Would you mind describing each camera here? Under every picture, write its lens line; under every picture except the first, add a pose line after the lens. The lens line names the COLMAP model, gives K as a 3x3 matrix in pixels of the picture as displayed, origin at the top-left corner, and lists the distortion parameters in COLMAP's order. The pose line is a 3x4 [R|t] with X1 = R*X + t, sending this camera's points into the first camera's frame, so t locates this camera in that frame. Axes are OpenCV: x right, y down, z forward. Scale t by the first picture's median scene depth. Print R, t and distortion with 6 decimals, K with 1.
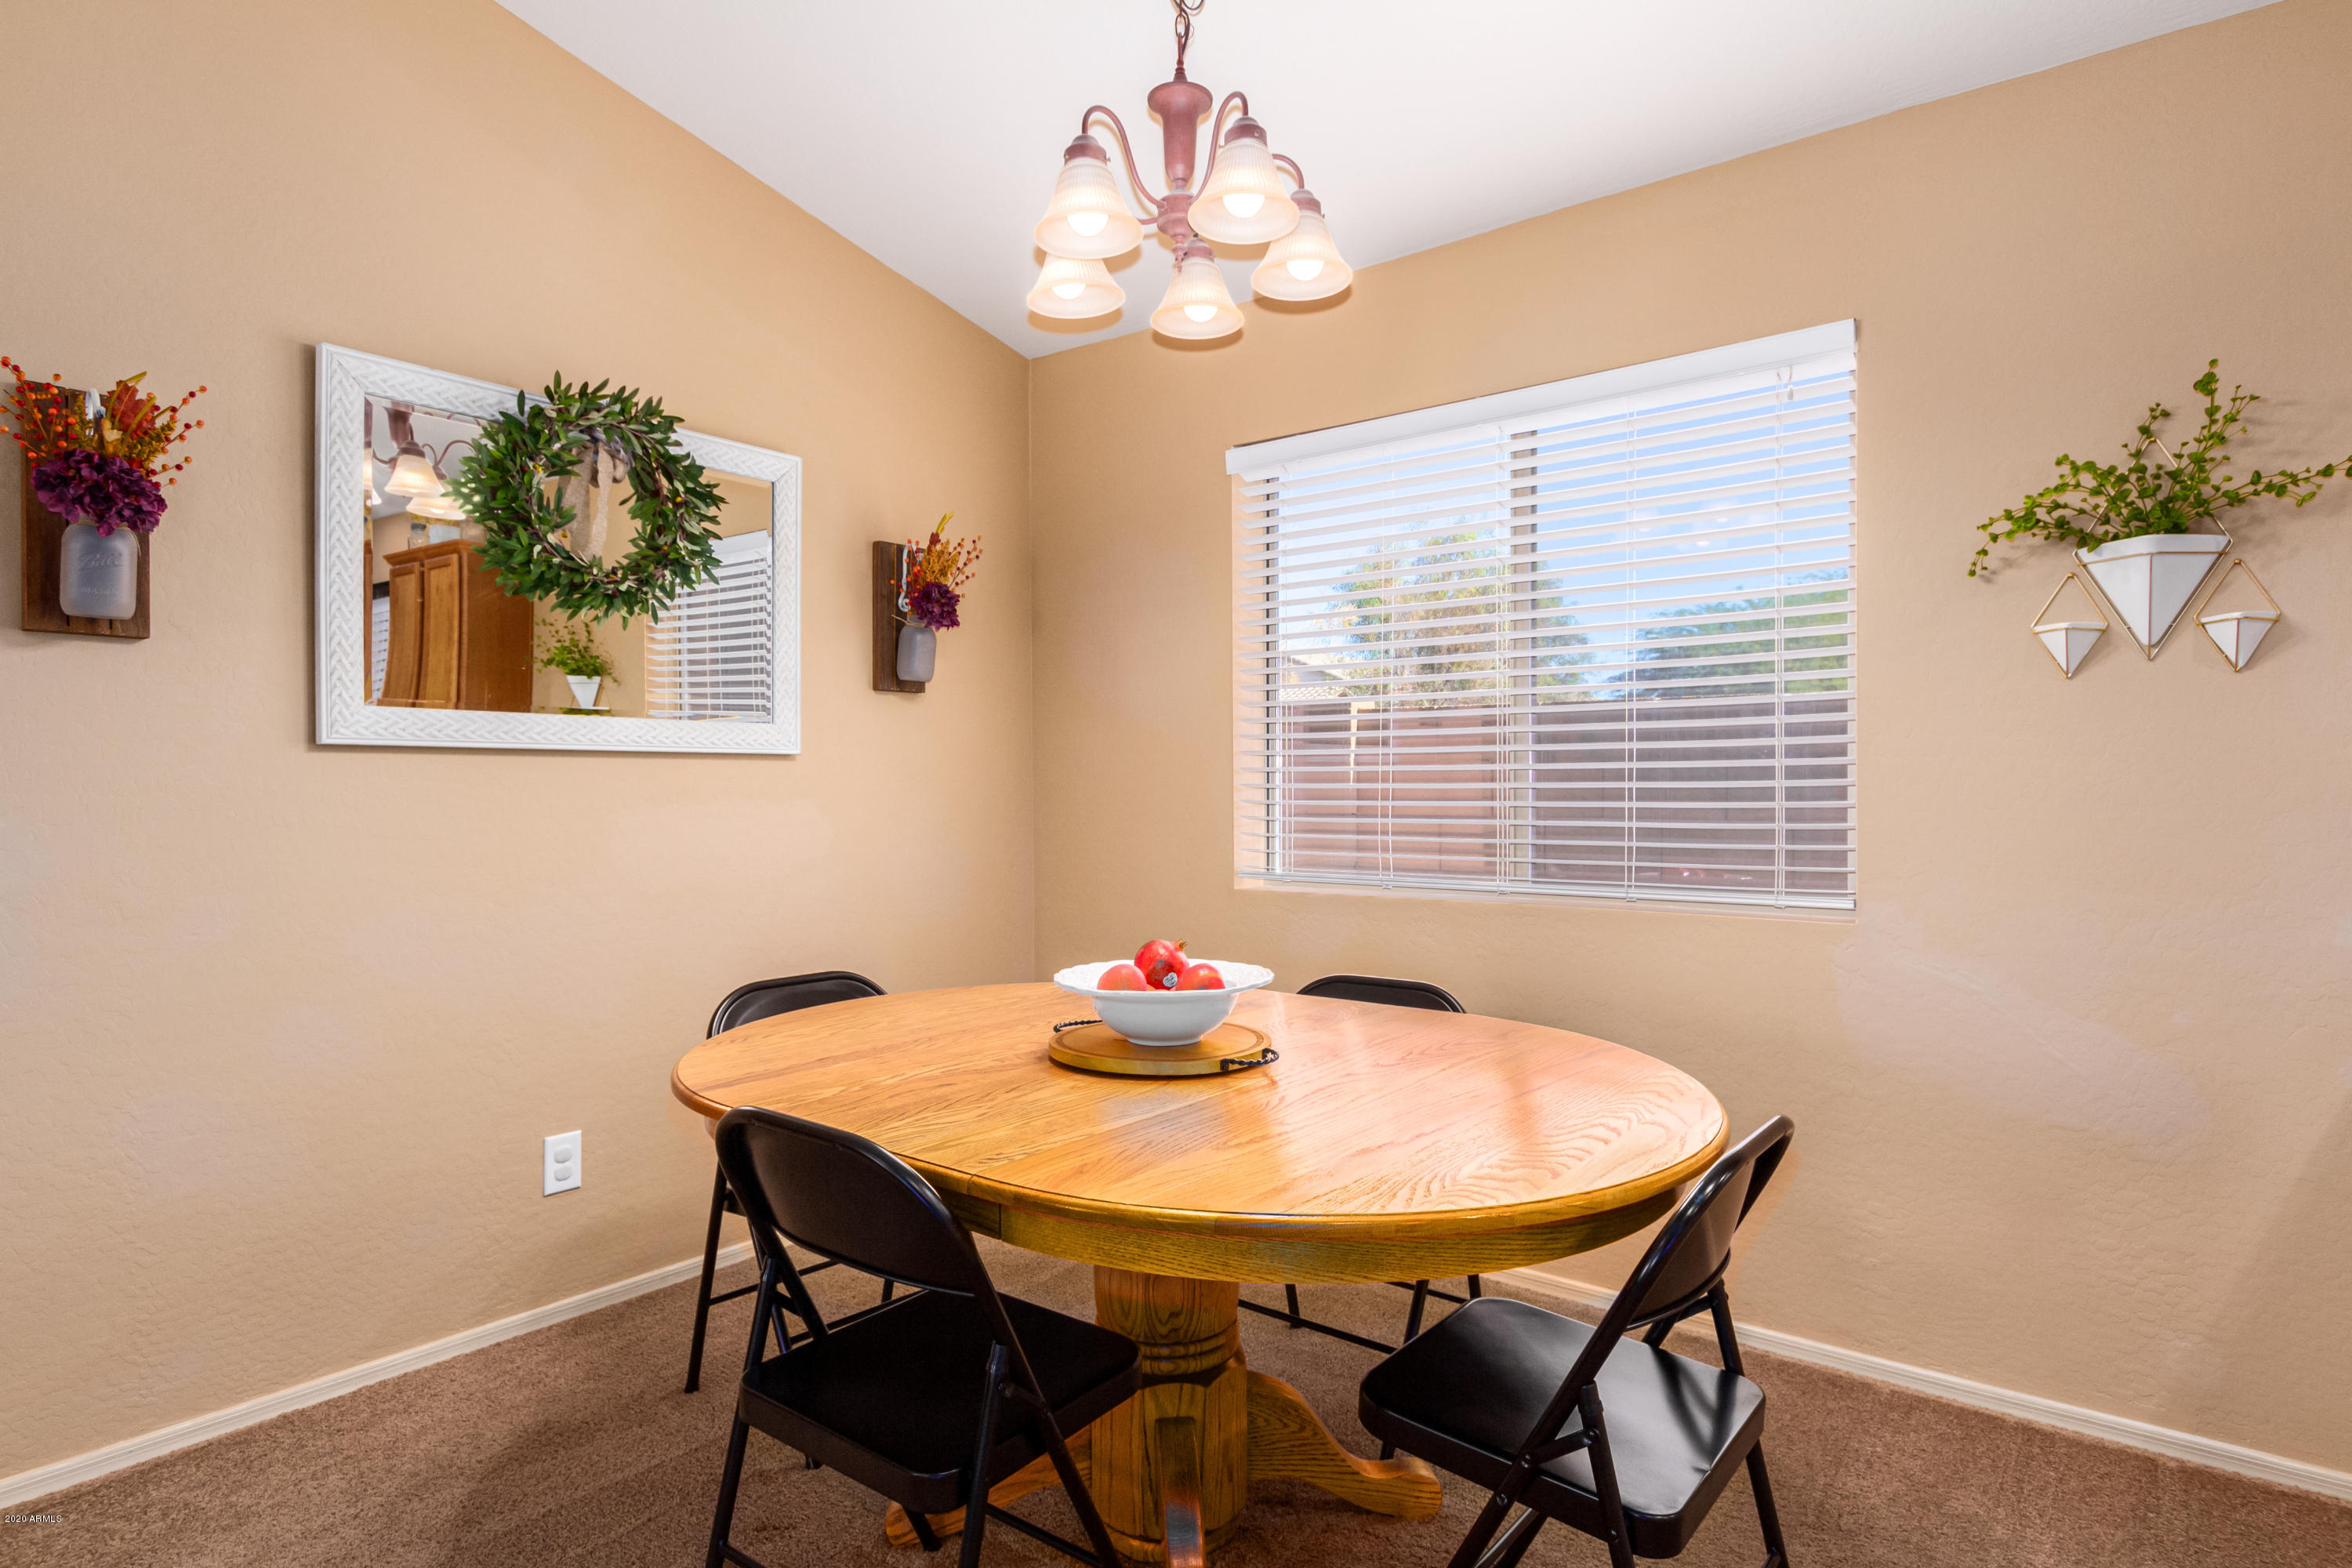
lens RADIAL K [[1312.5, 0, 1159.2], [0, 1312.5, 768.0], [0, 0, 1]] dist [0.016235, -0.003889]
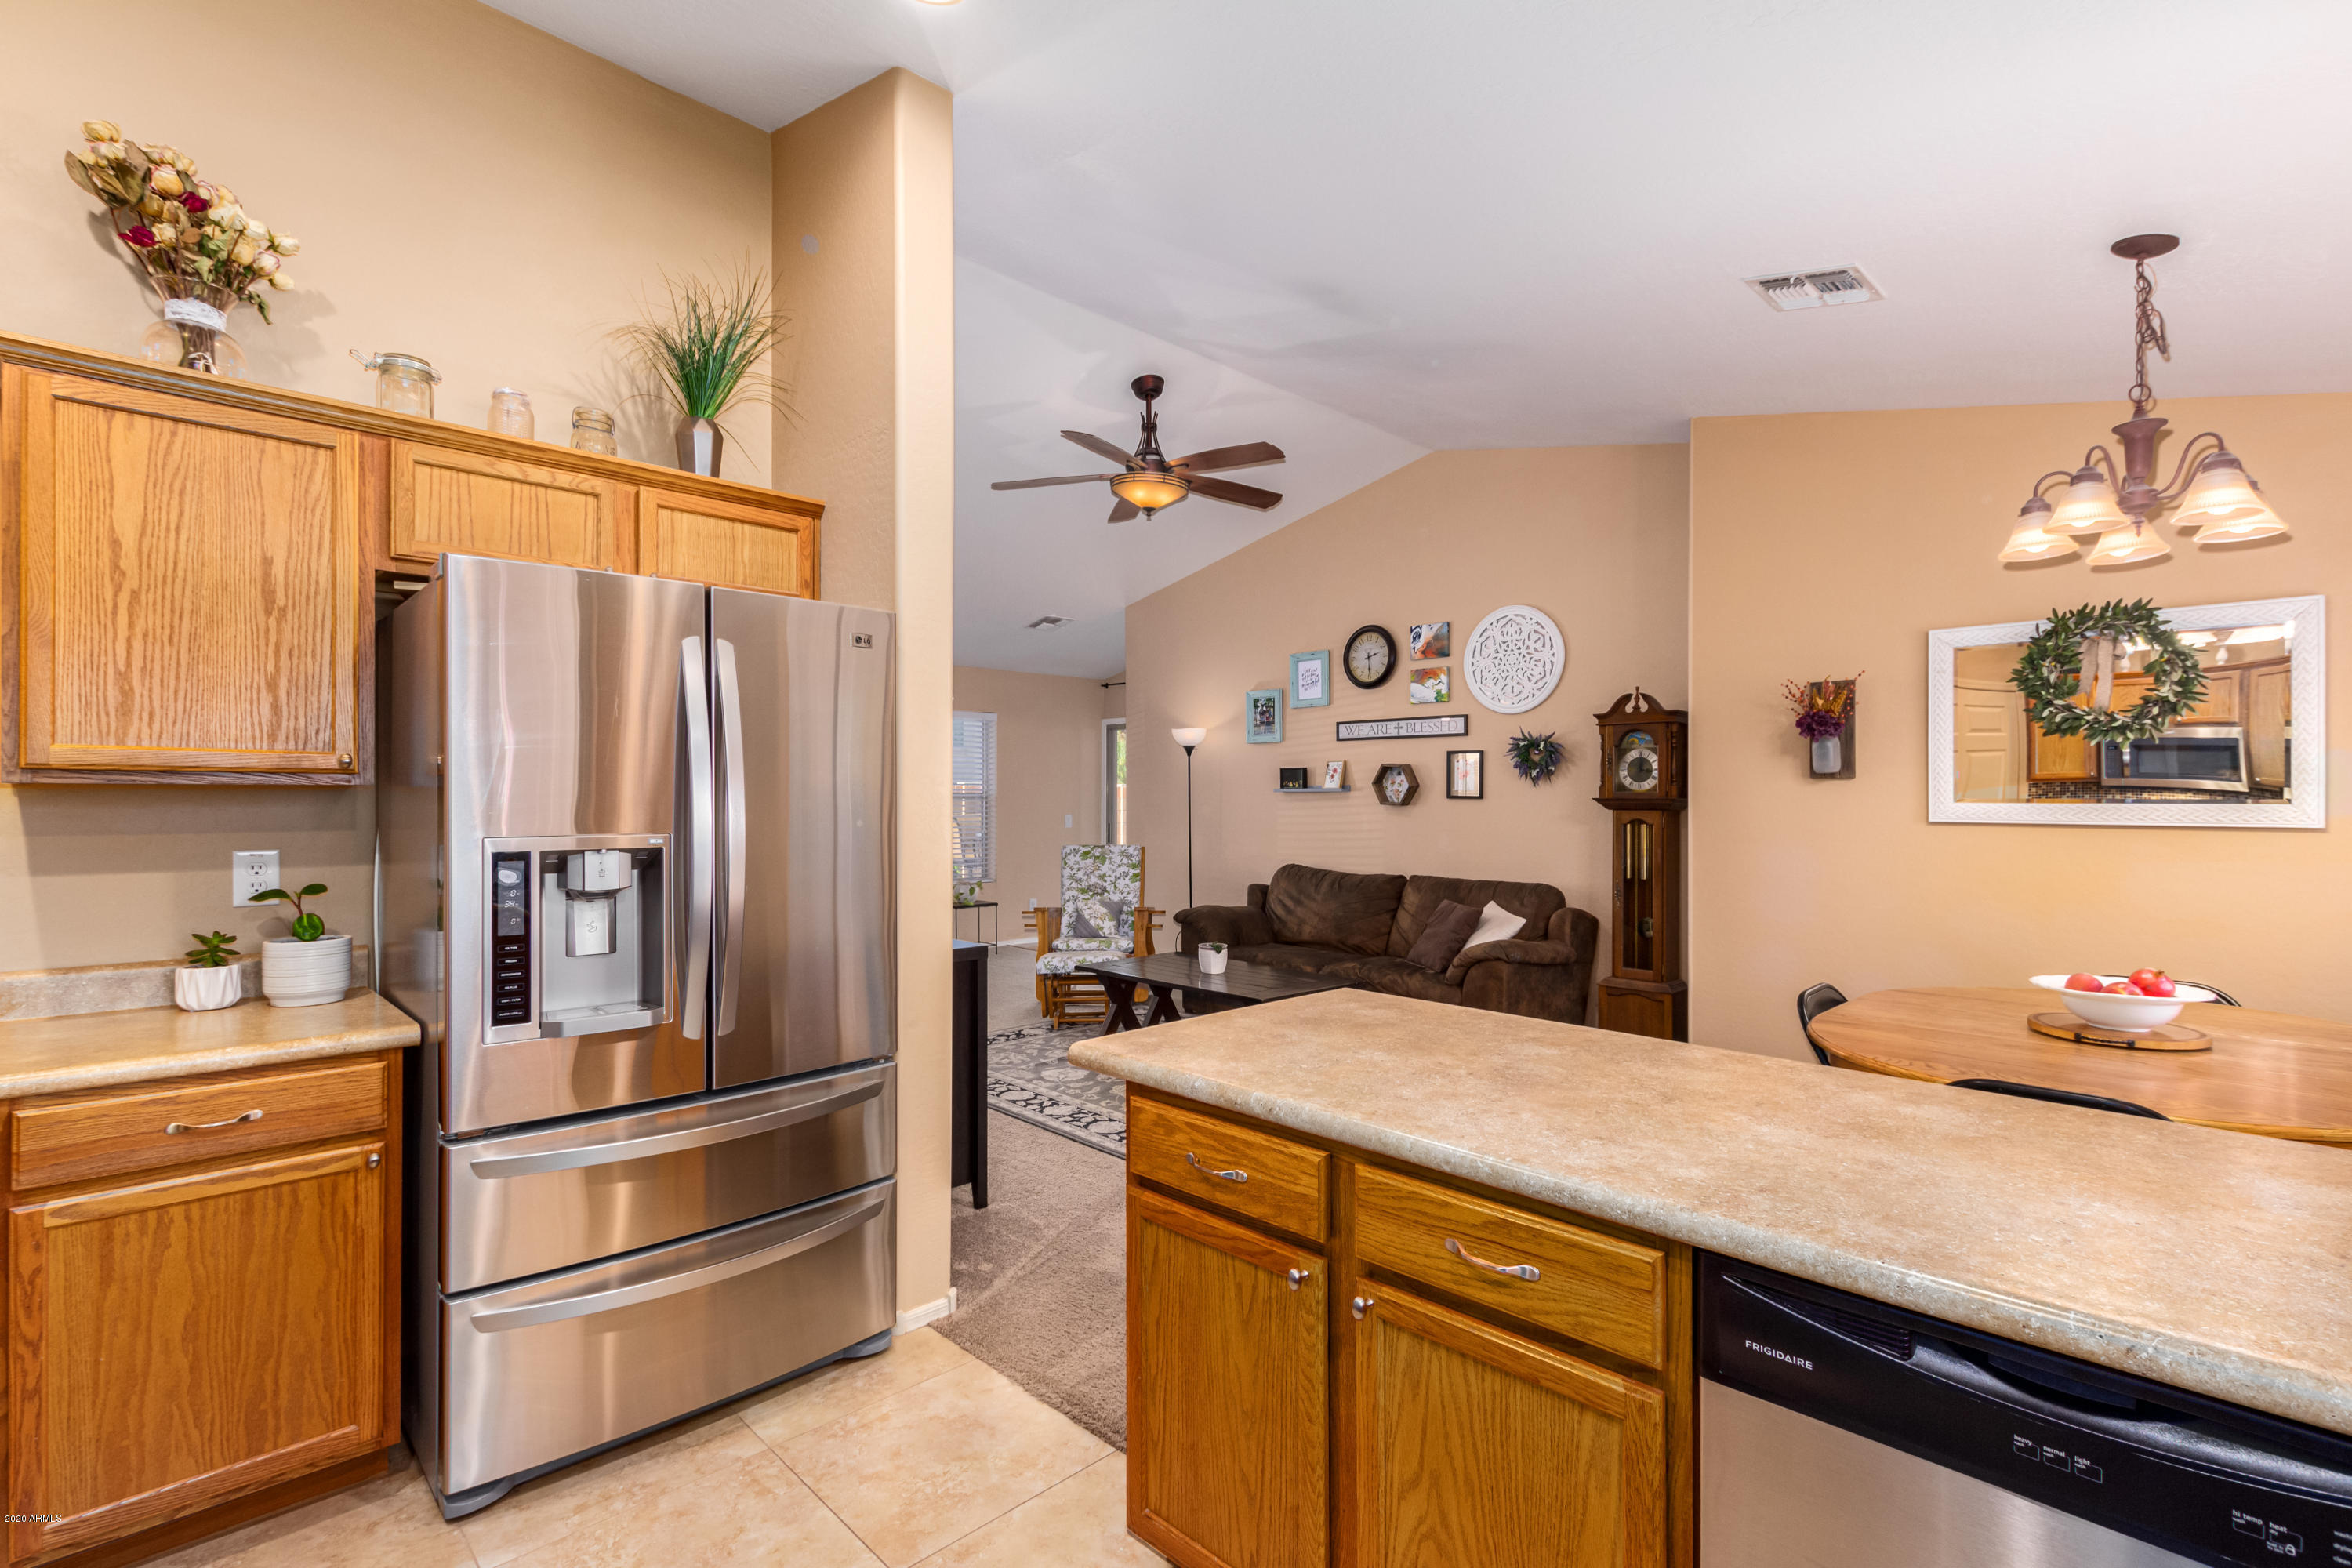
lens RADIAL K [[1085.3, 0, 1152.6], [0, 1085.3, 794.0], [0, 0, 1]] dist [0.006491, 0.000800]
pose [[-0.151482, 0.003724, -0.988453, 1.145245], [0.006977, 0.999972, 0.002699, -0.068302], [0.988435, -0.006488, -0.151504, 0.043645]]
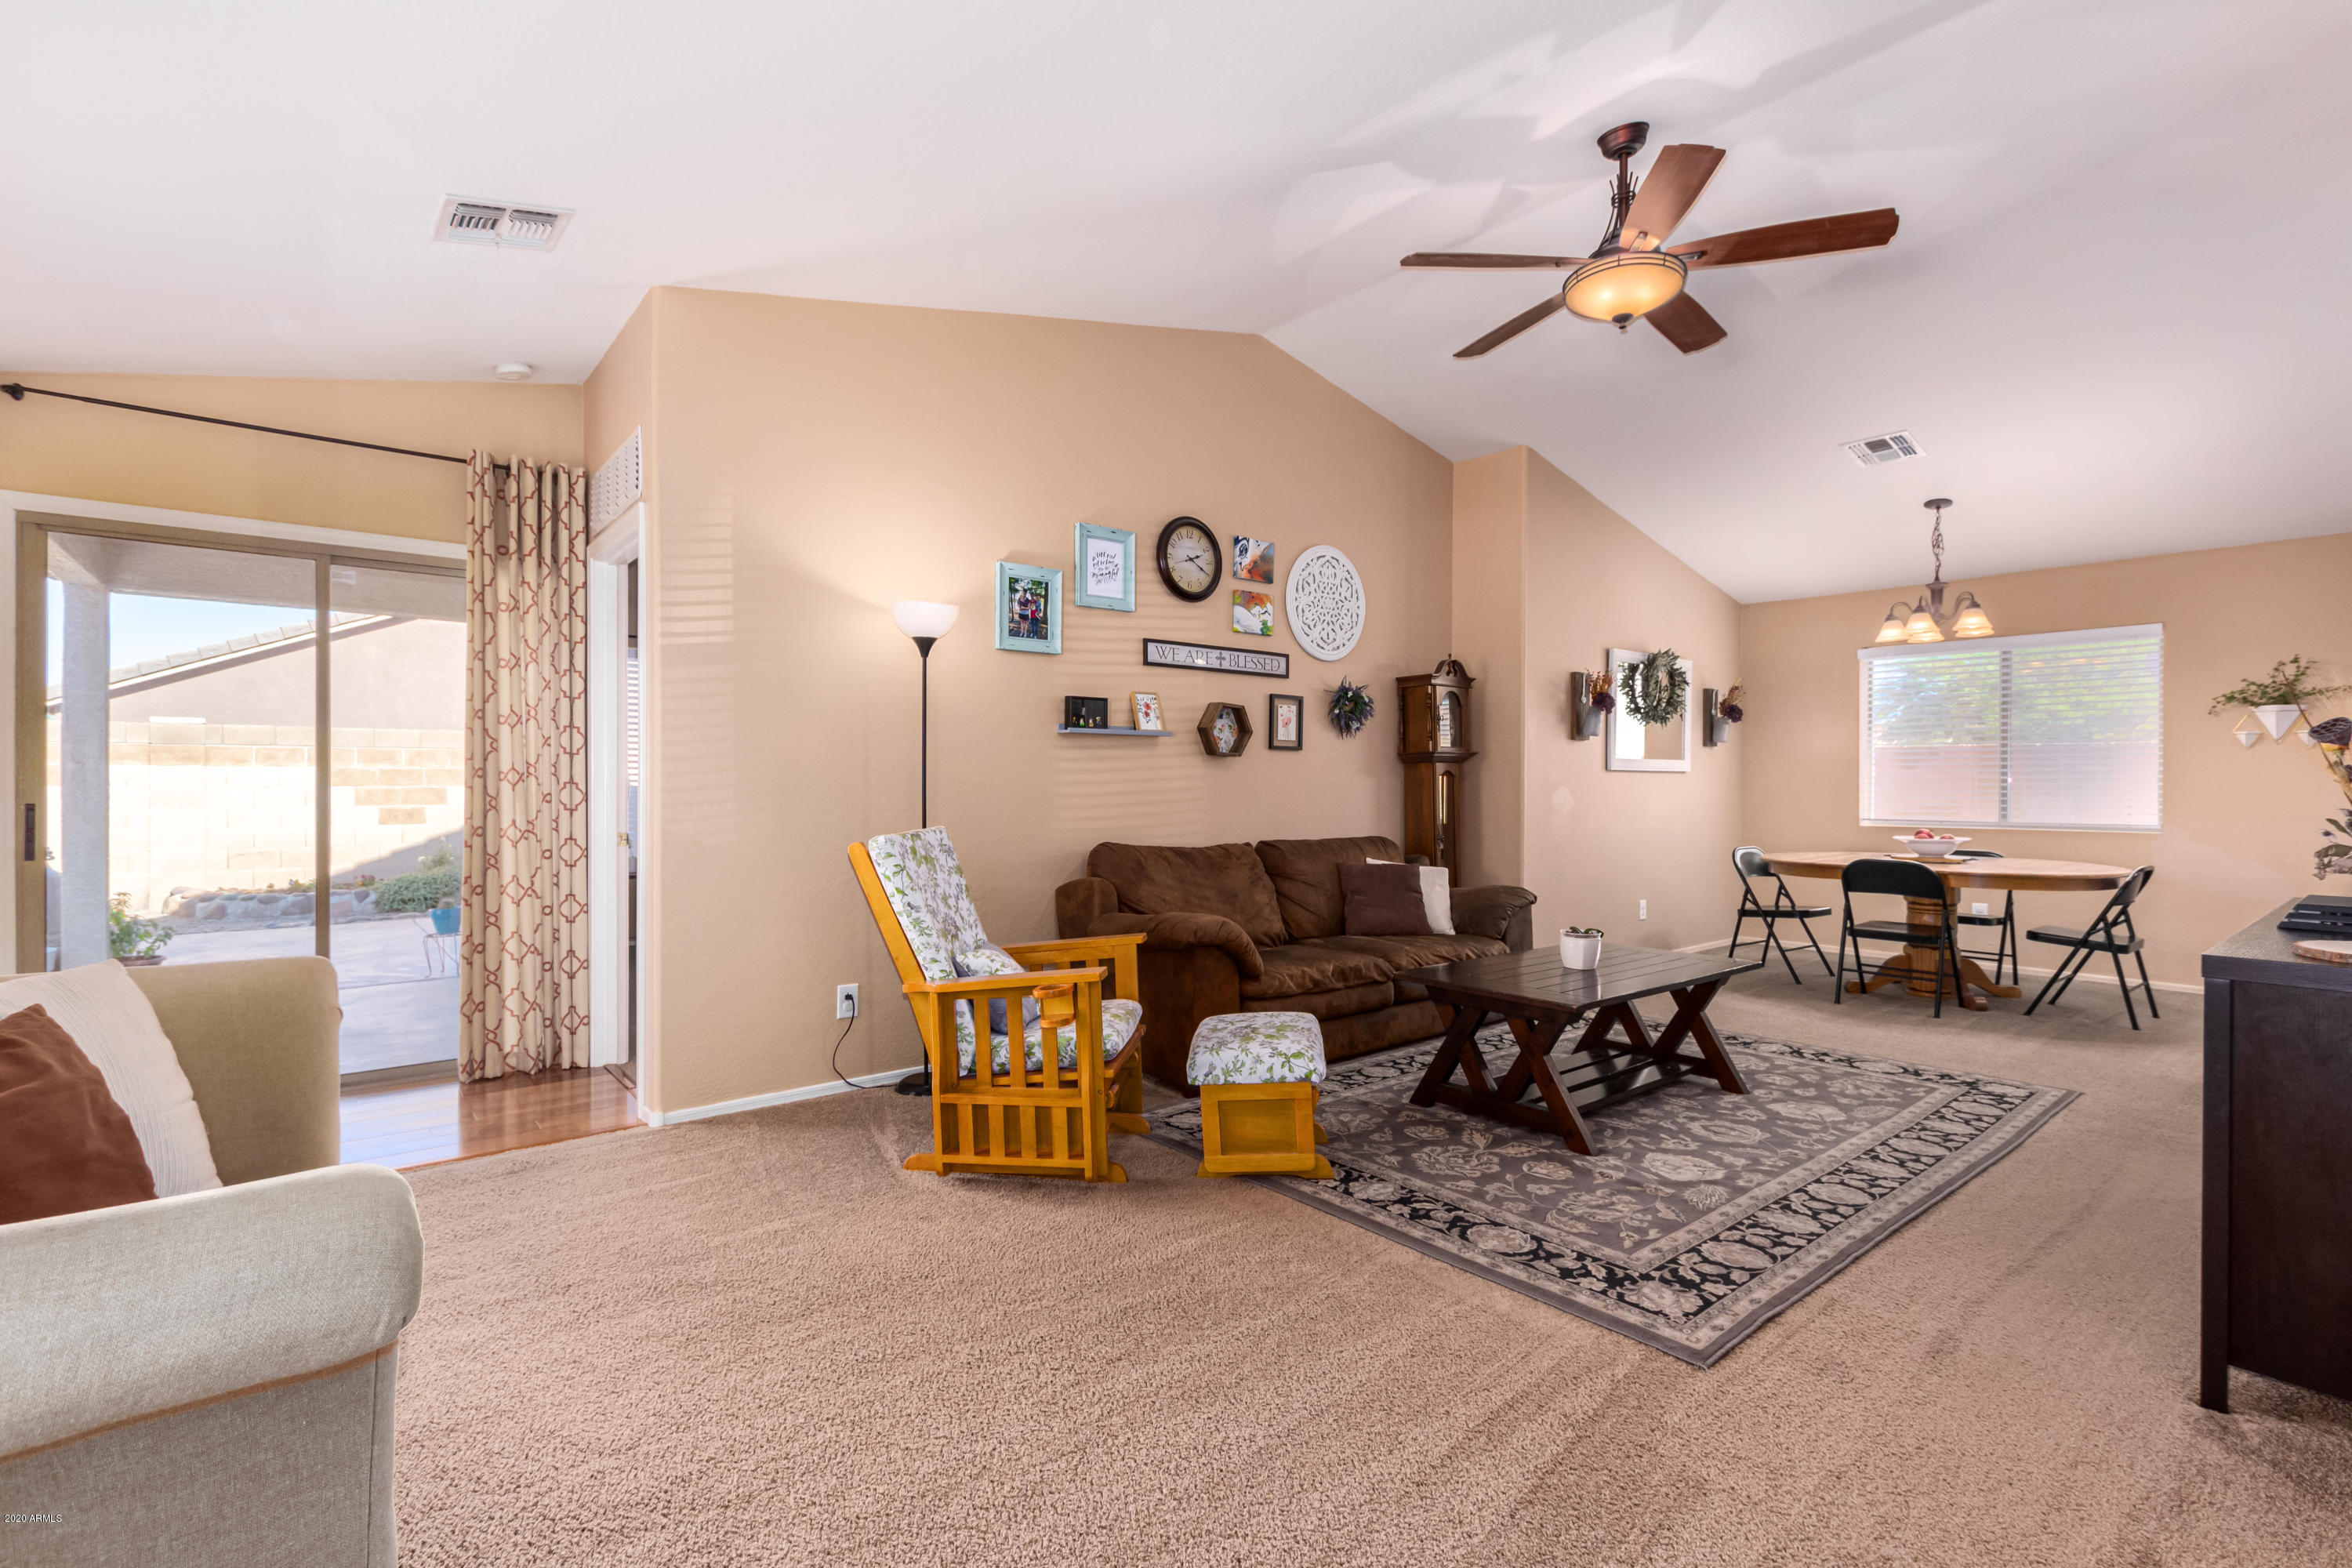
lens RADIAL K [[1085.3, 0, 1187.3], [0, 1085.3, 779.9], [0, 0, 1]] dist [0.006491, 0.000800]
pose [[0.978802, 0.005553, -0.204734, -1.017563], [-0.005054, 0.999983, 0.002962, 0.004125], [0.204747, -0.001864, 0.978813, -1.688517]]
